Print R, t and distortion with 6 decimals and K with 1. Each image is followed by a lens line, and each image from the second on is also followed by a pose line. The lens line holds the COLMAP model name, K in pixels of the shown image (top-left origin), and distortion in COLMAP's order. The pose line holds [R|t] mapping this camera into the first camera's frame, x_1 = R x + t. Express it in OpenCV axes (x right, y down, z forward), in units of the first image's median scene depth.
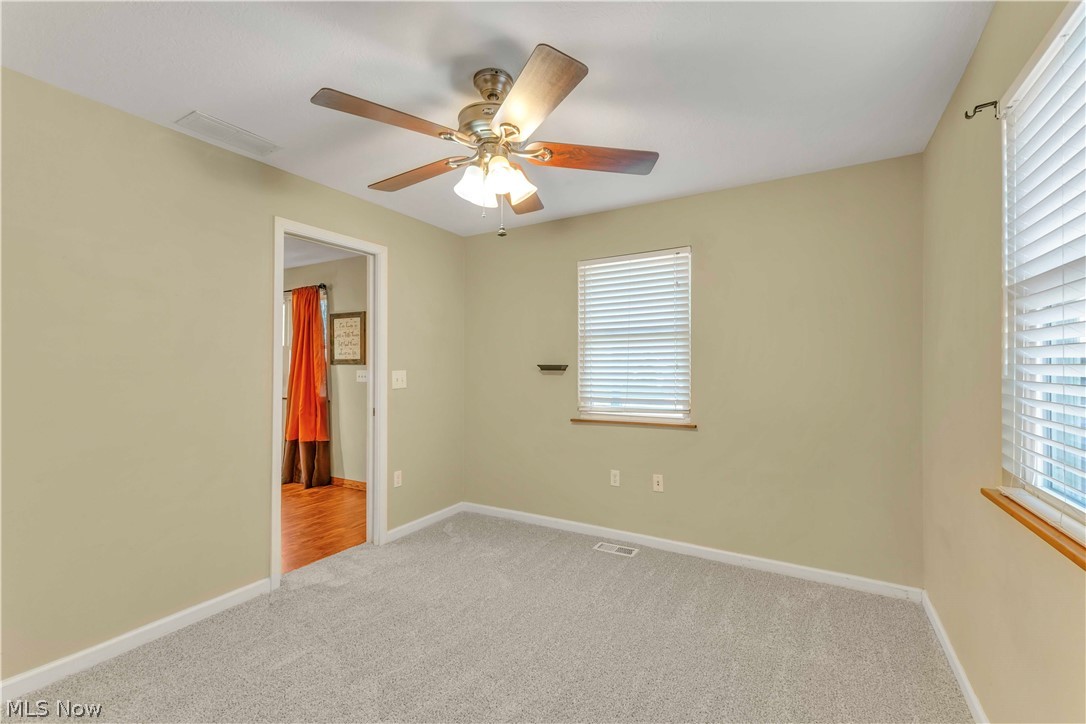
lens RADIAL K [[467.9, 0, 542.0], [0, 467.9, 360.6], [0, 0, 1]] dist [0.010434, -0.001276]
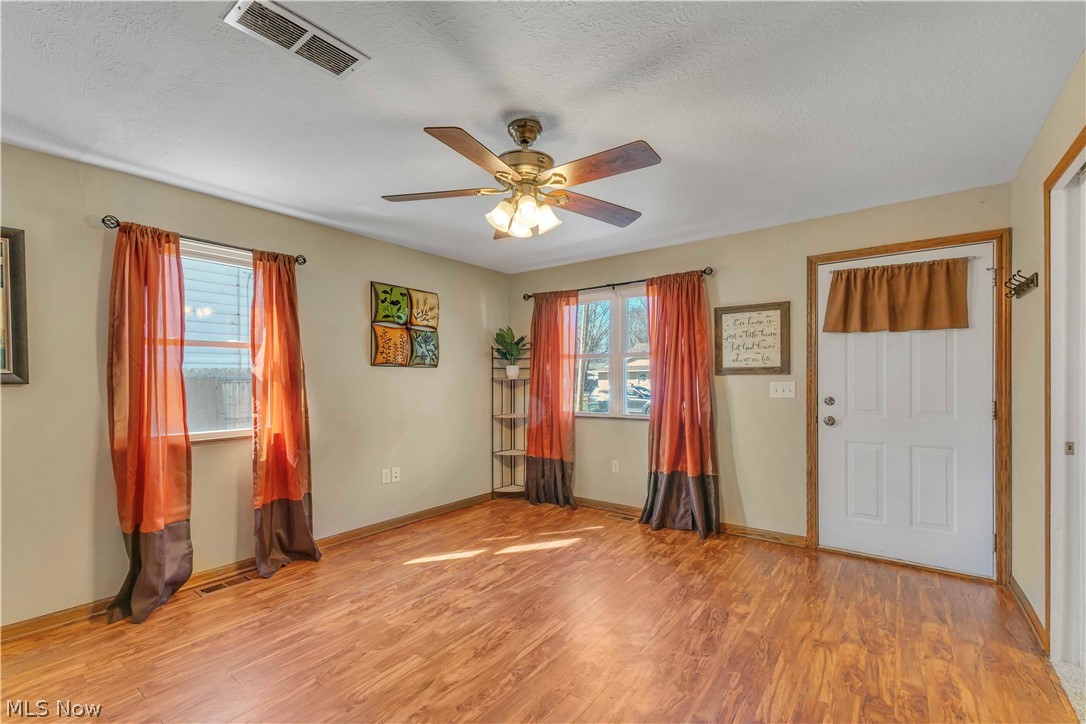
lens RADIAL K [[467.9, 0, 545.1], [0, 467.9, 380.5], [0, 0, 1]] dist [0.010434, -0.001276]
pose [[0.993935, -0.001904, -0.109957, -0.659937], [0.002518, 0.999982, 0.005446, 0.013294], [0.109945, -0.005690, 0.993921, 0.220753]]
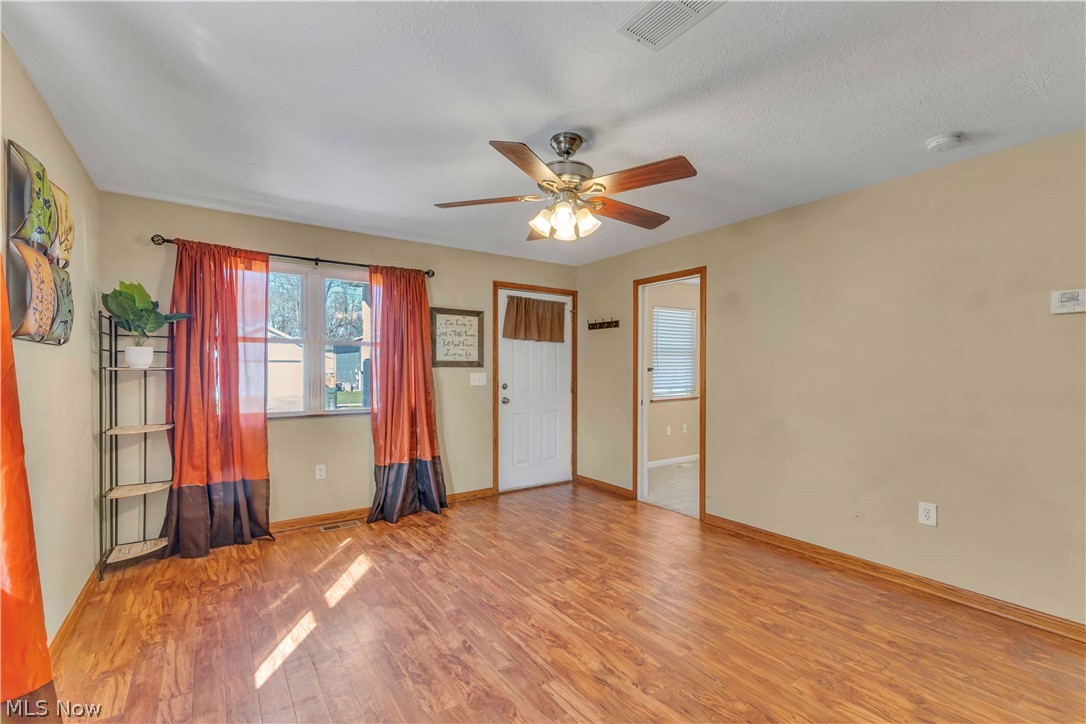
lens RADIAL K [[467.9, 0, 530.1], [0, 467.9, 370.5], [0, 0, 1]] dist [0.010434, -0.001276]
pose [[0.433004, 0.001211, 0.901391, -1.171491], [-0.005982, 0.999981, 0.001530, 0.013520], [-0.901372, -0.006055, 0.433003, 0.482554]]
